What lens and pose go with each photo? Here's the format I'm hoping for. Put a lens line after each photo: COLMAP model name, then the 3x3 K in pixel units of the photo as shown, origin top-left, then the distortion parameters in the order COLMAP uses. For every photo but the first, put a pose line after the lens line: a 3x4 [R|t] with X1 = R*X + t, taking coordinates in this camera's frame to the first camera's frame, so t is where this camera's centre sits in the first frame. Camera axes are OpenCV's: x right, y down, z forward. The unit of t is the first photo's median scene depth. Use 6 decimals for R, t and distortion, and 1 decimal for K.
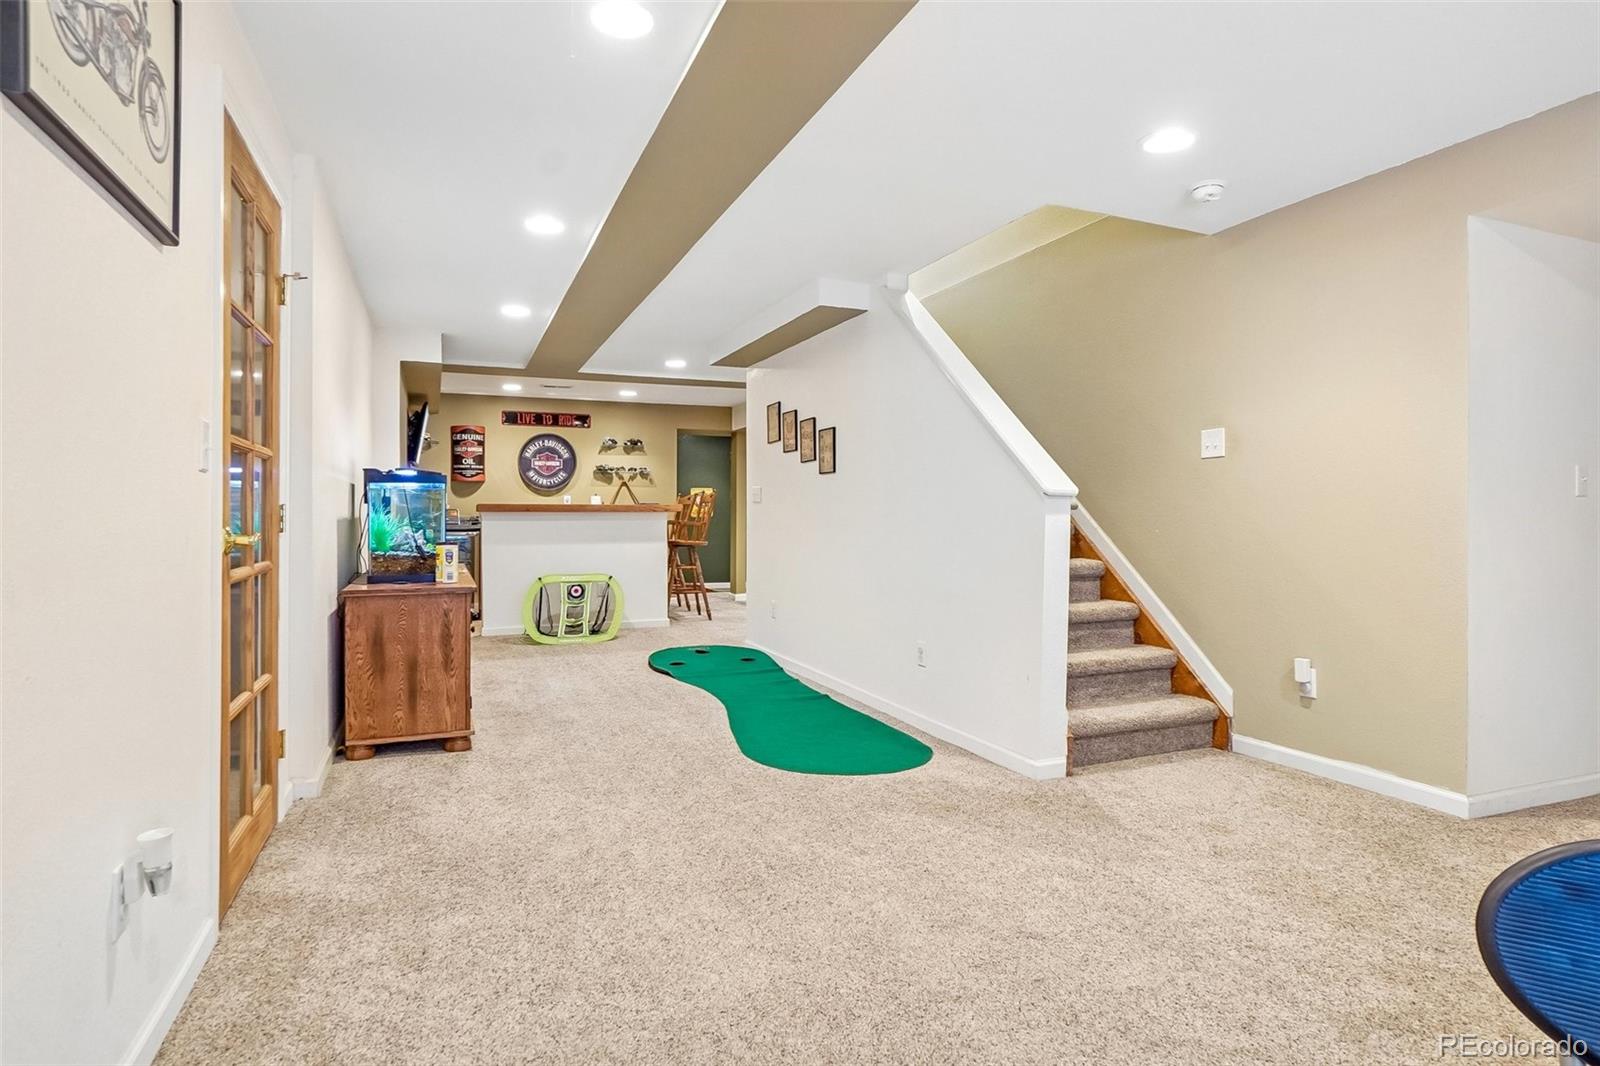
lens RADIAL K [[864.4, 0, 790.3], [0, 864.4, 523.3], [0, 0, 1]] dist [-0.034993, 0.000034]
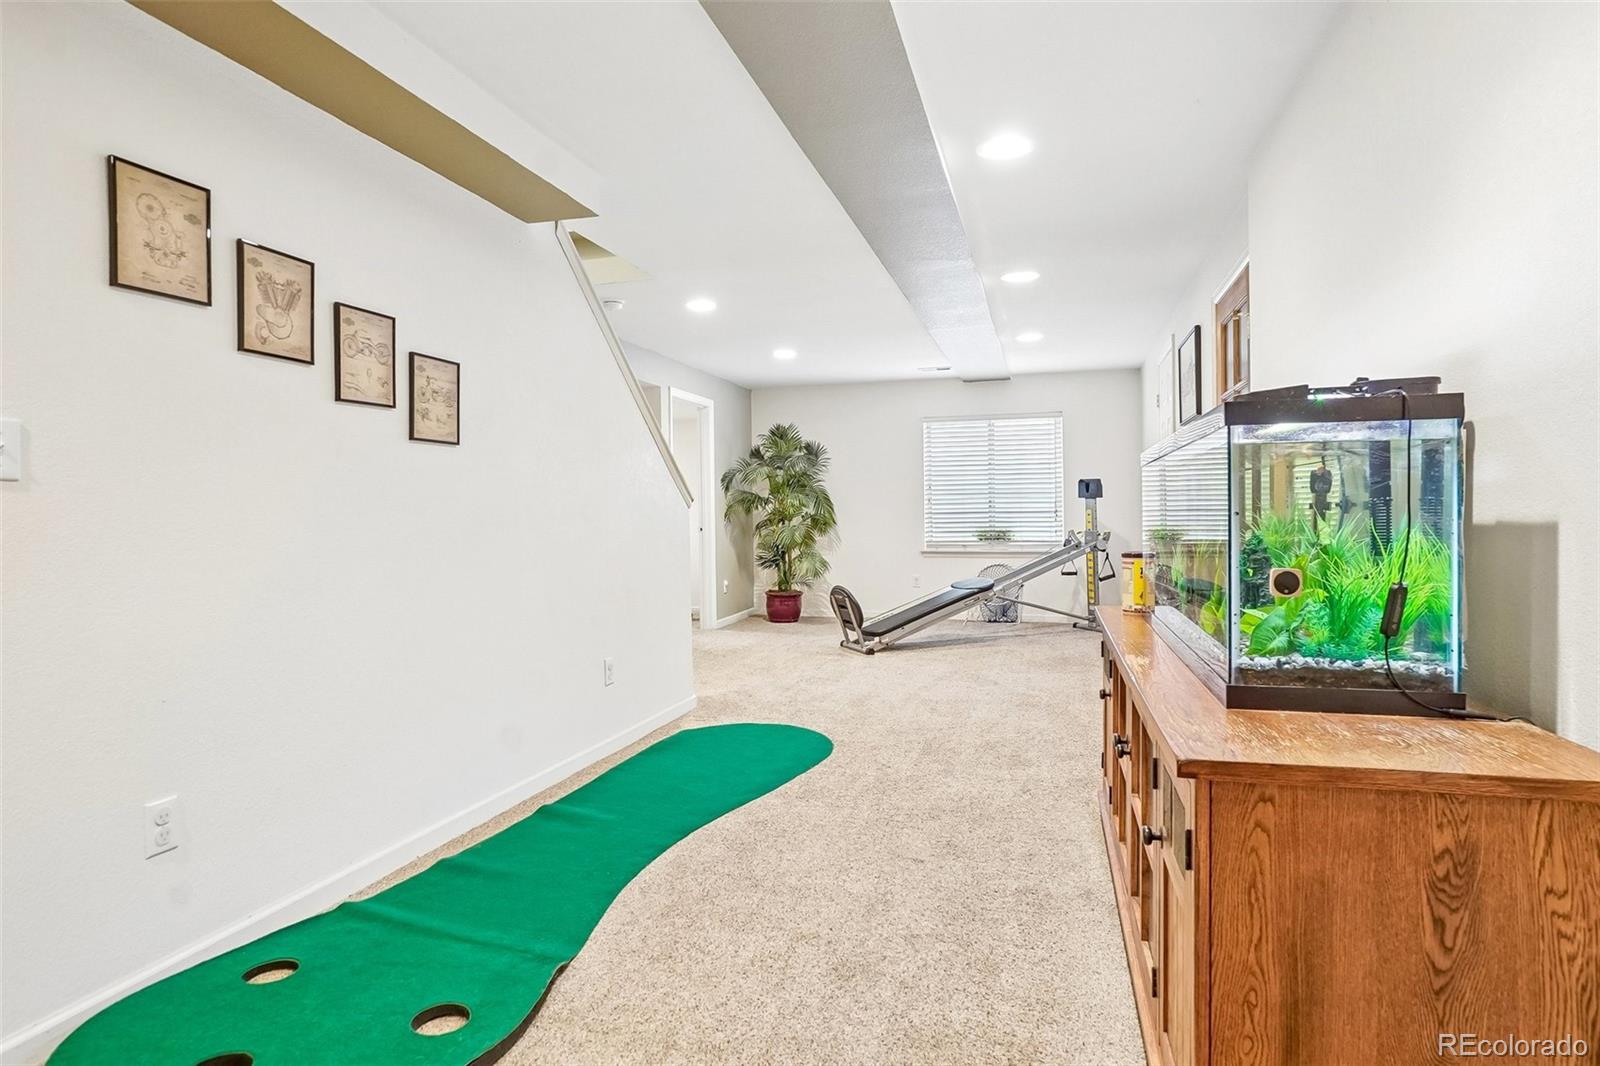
lens RADIAL K [[864.4, 0, 804.4], [0, 864.4, 531.5], [0, 0, 1]] dist [-0.034993, 0.000034]
pose [[-0.797742, 0.008409, 0.602941, -0.459659], [0.019784, 0.999729, 0.012233, -0.006010], [-0.602674, 0.021688, -0.797692, 1.304335]]
